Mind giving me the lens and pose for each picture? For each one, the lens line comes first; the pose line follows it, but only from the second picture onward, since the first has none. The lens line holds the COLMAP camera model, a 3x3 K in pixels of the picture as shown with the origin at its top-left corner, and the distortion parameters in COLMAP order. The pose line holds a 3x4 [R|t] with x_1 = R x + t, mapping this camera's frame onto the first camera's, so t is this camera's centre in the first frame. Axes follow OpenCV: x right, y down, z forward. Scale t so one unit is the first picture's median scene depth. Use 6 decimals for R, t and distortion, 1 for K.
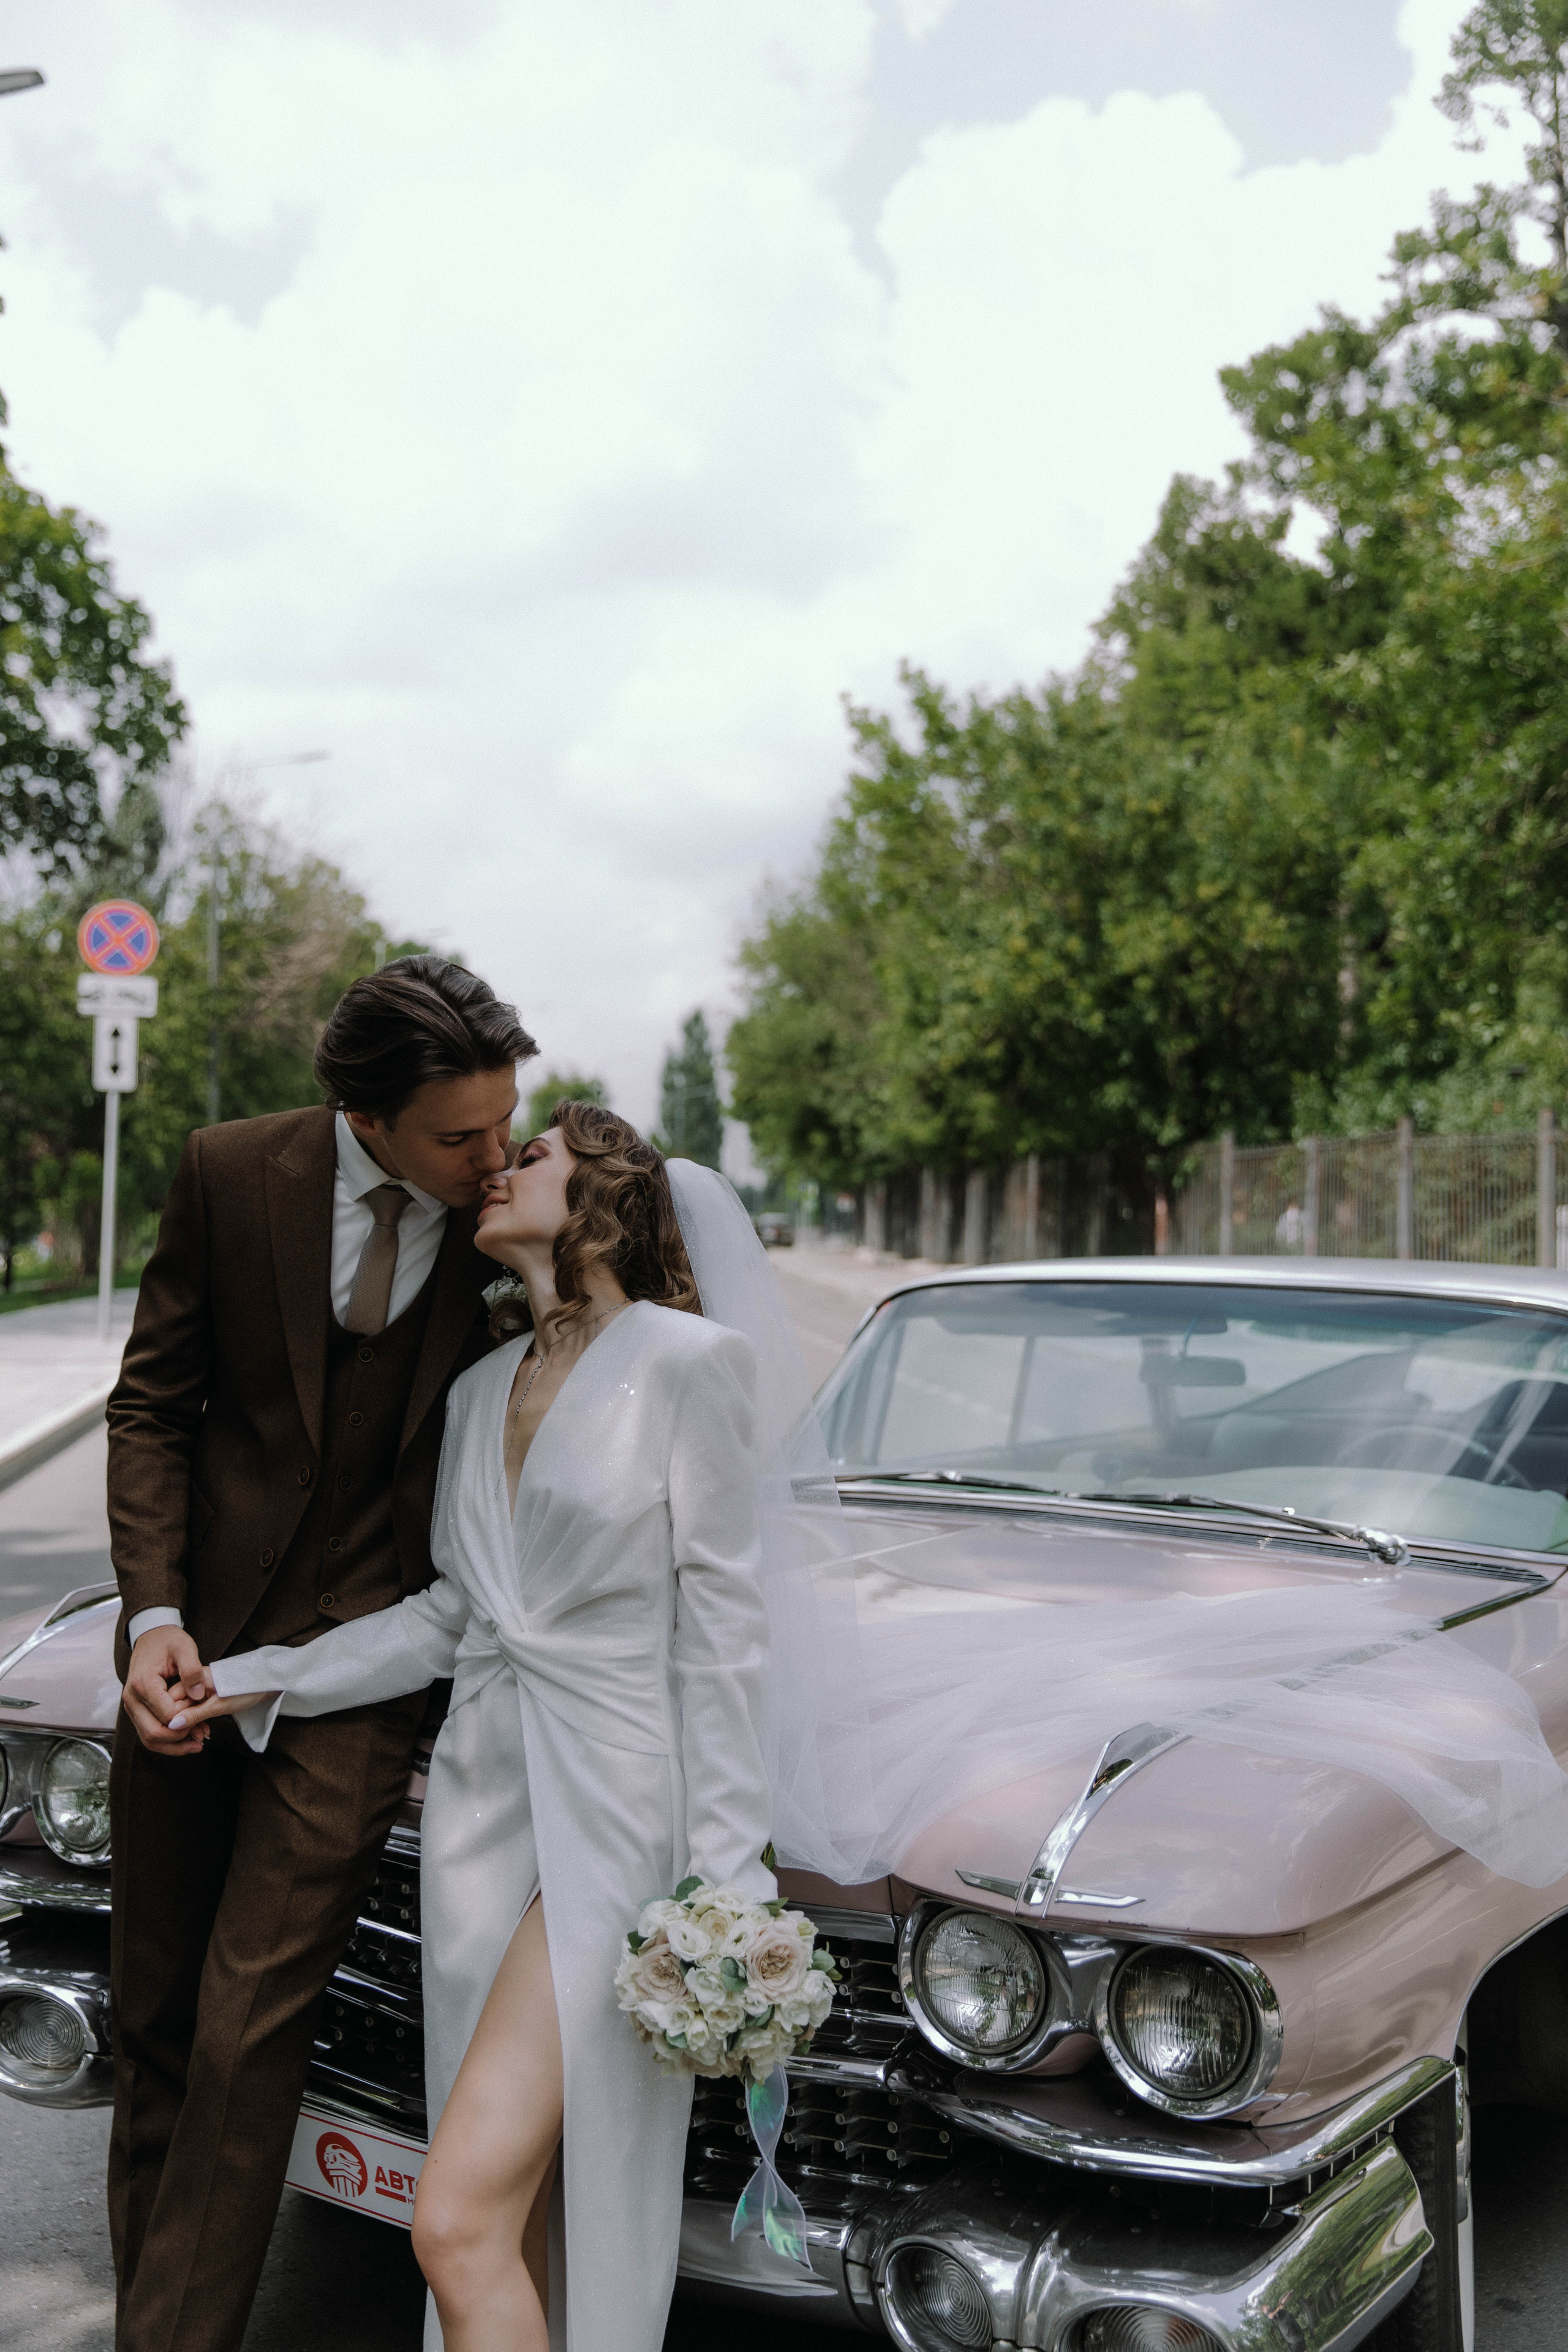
lens RADIAL K [[2504.0, 0, 792.4], [0, 2504.0, 1223.2], [0, 0, 1]] dist [-0.055761, 0.160390]
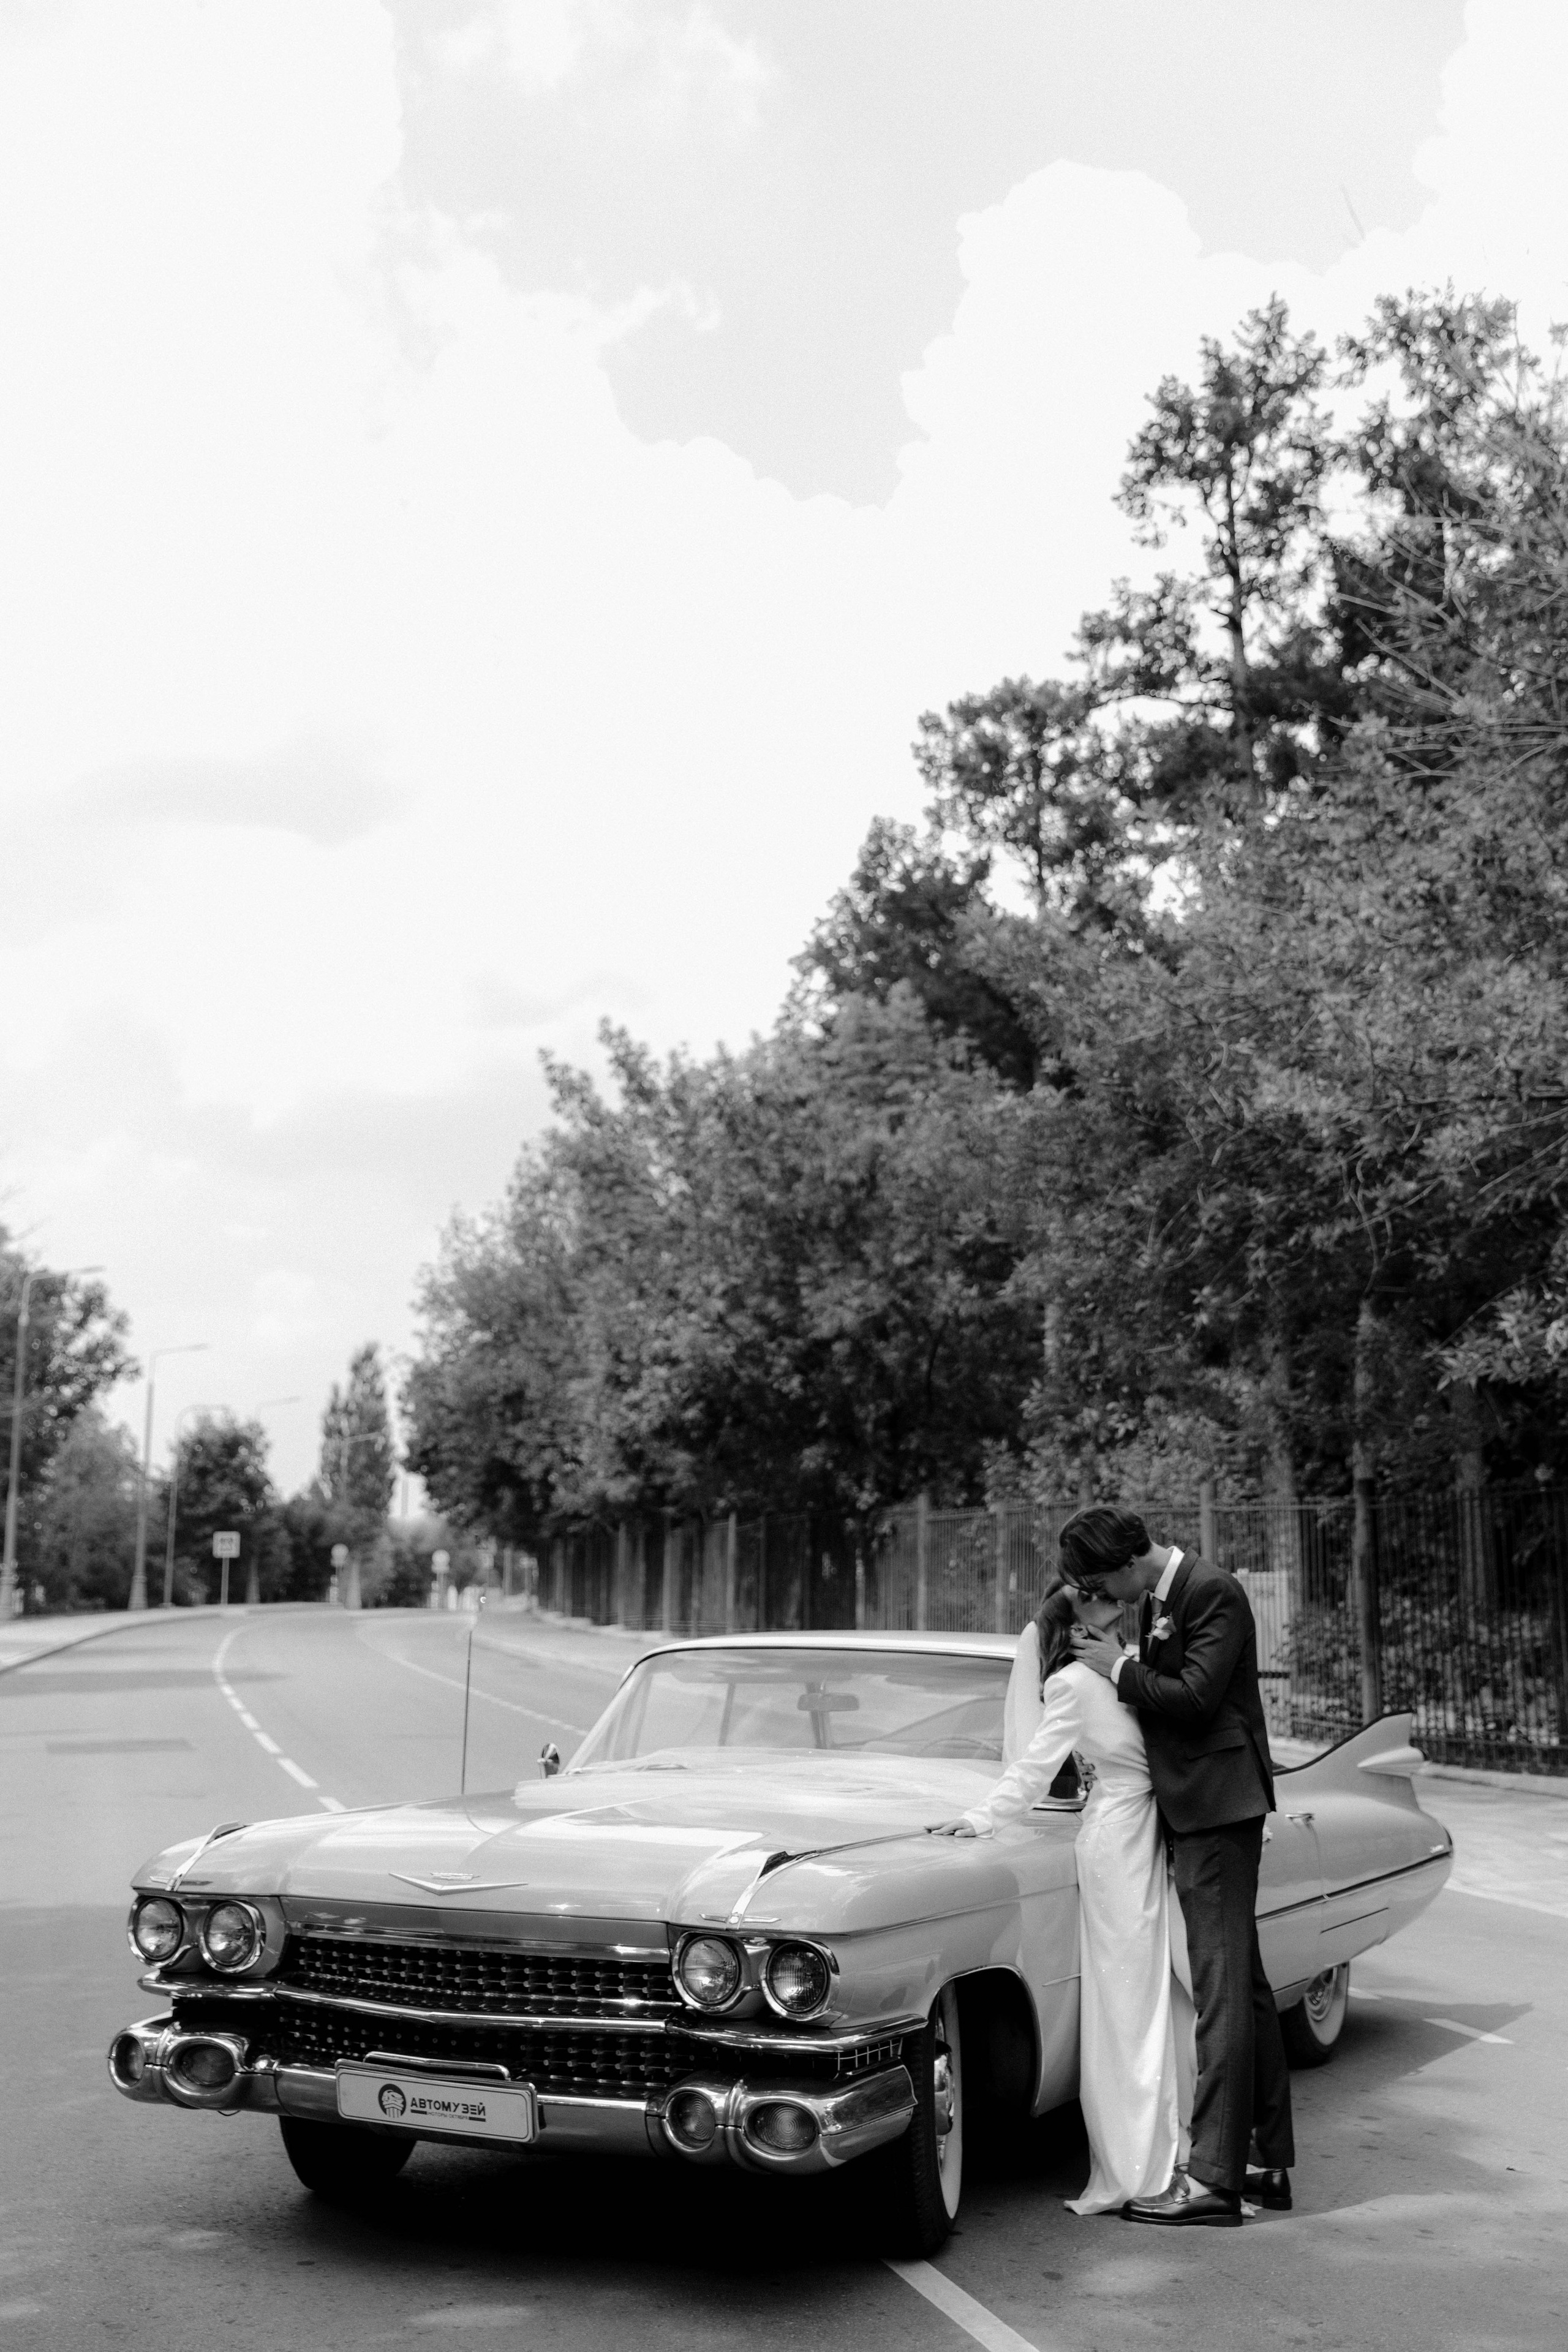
lens RADIAL K [[2813.6, 0, 784.0], [0, 2813.6, 1176.0], [0, 0, 1]] dist [0.164584, -0.001195]
pose [[0.993507, 0.012636, 0.113069, -0.011675], [0.003460, 0.989998, -0.141041, -0.003042], [-0.113720, 0.140516, 0.983526, -0.121389]]
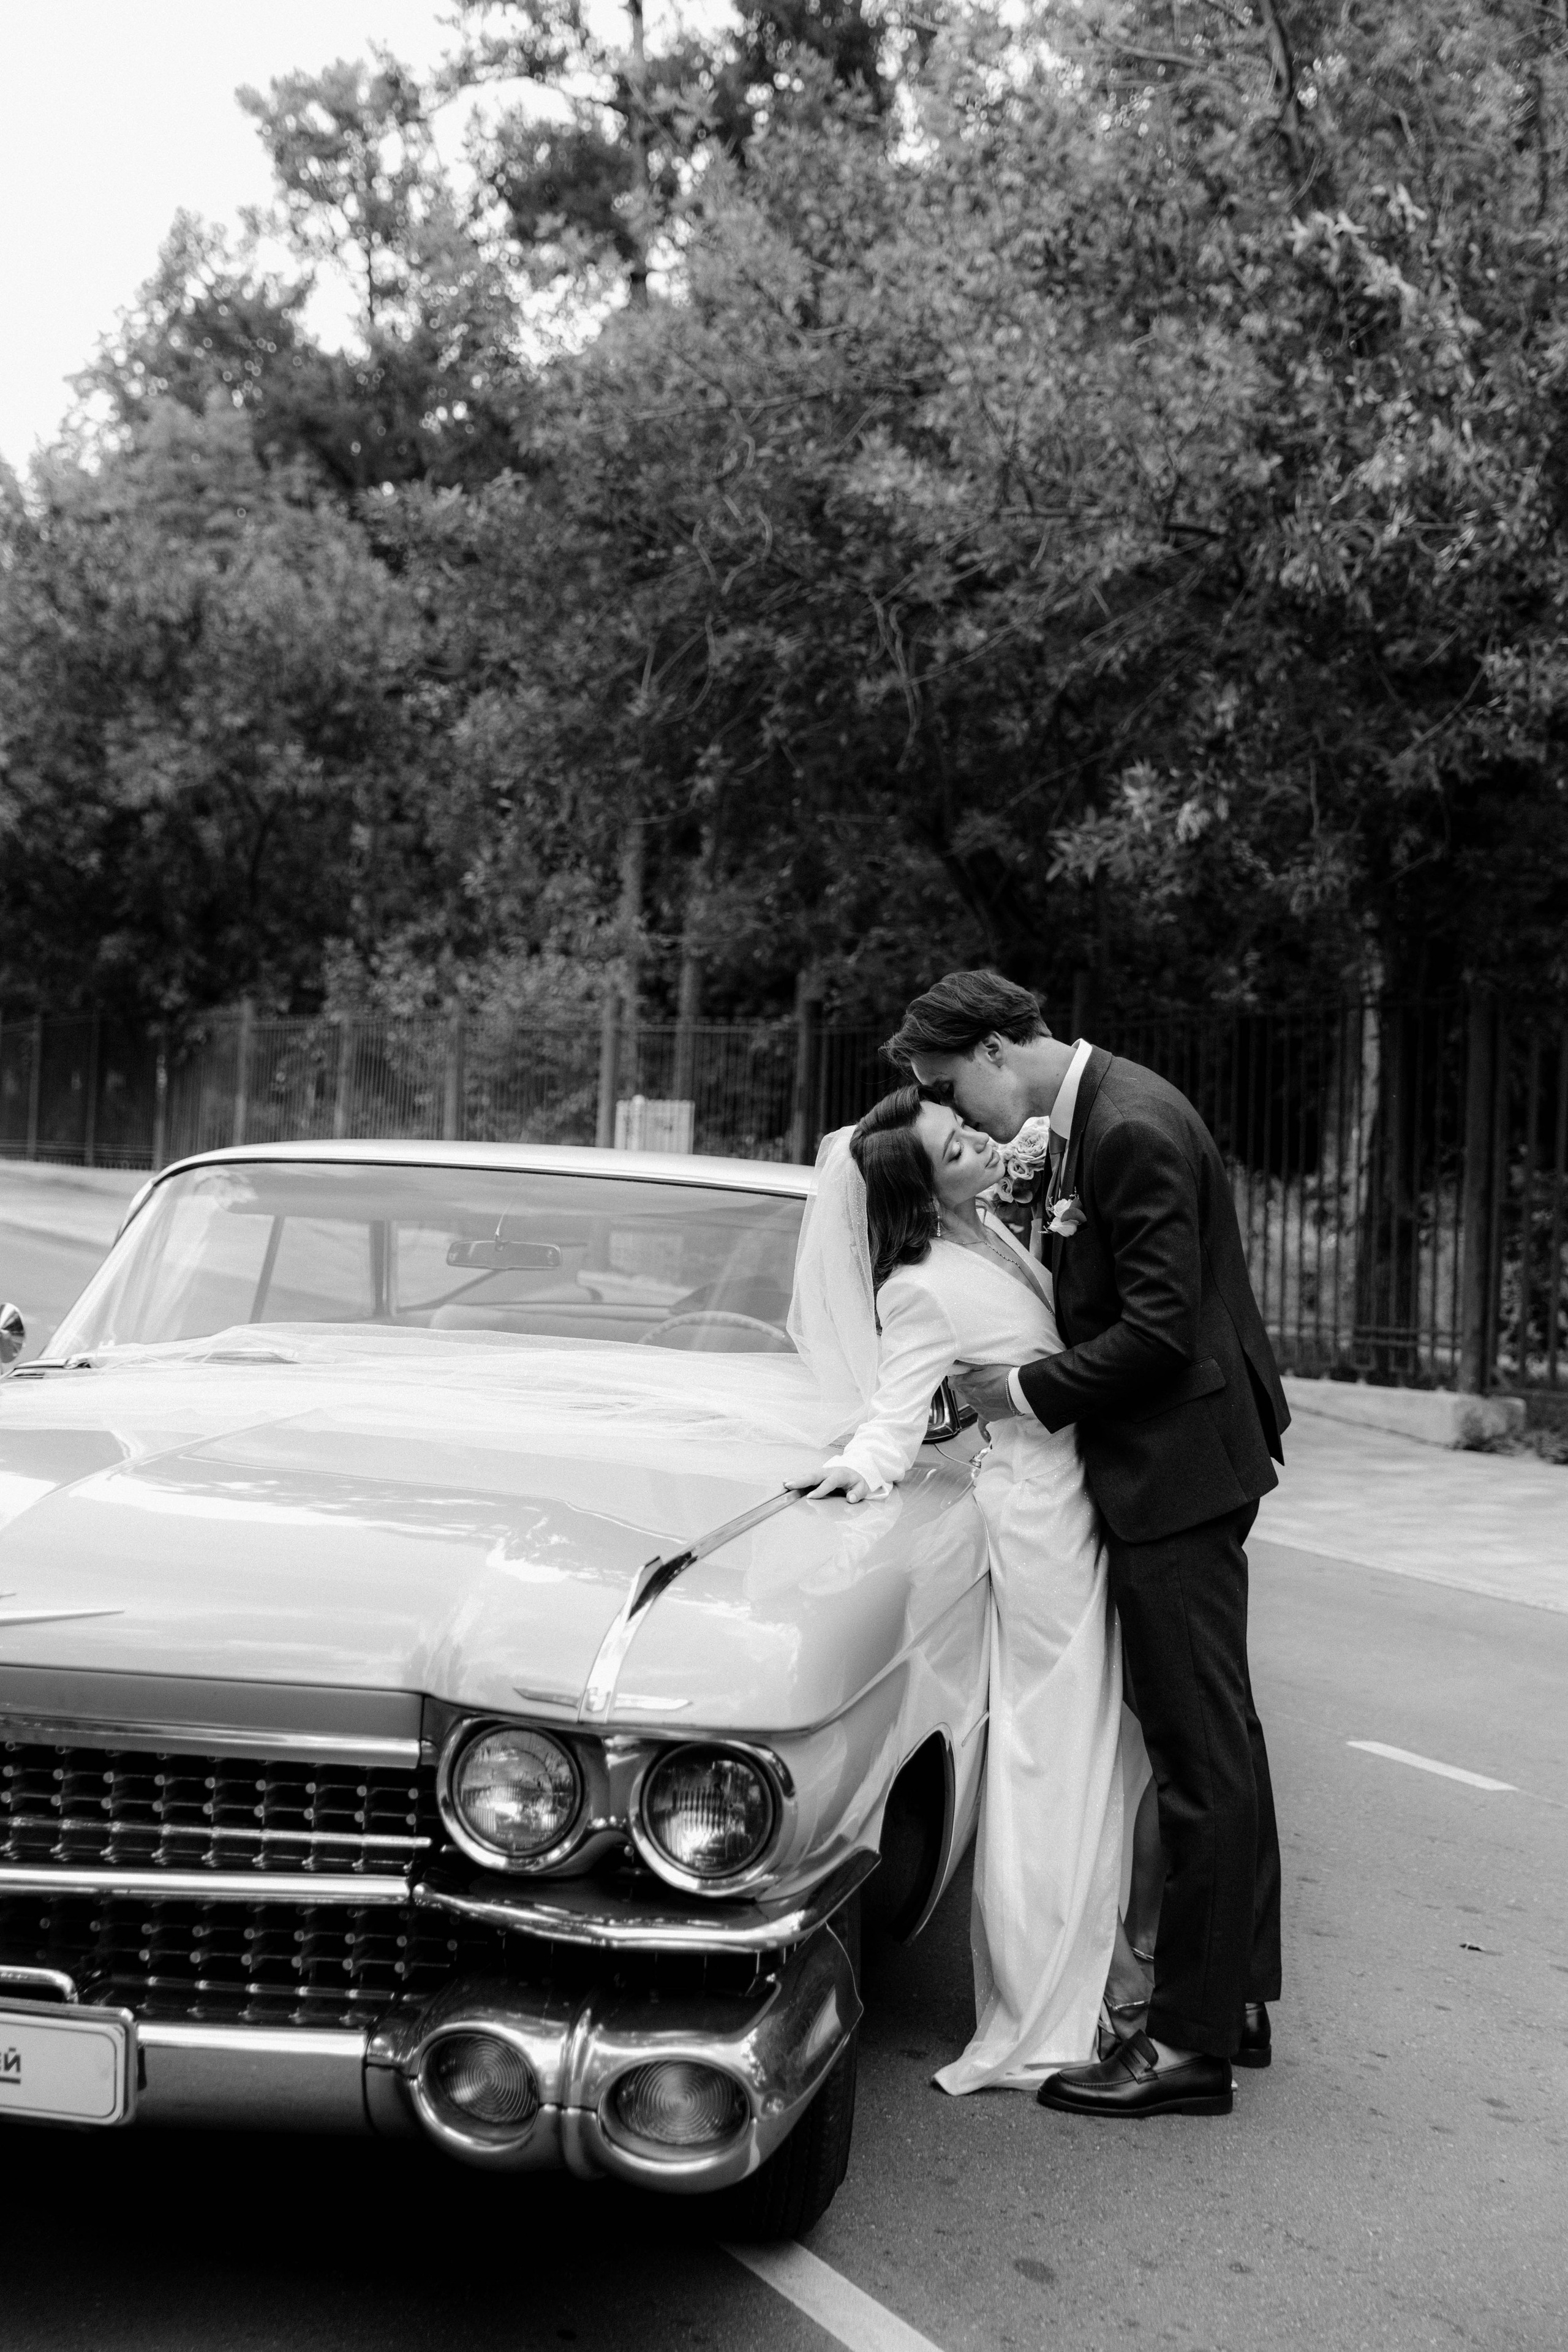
lens RADIAL K [[2868.1, 0, 754.9], [0, 2868.1, 1223.4], [0, 0, 1]] dist [0.127856, 0.058763]
pose [[0.931377, 0.030816, 0.362749, -0.022452], [-0.046145, 0.998367, 0.033667, 0.000179], [-0.361120, -0.048096, 0.931278, -0.016897]]
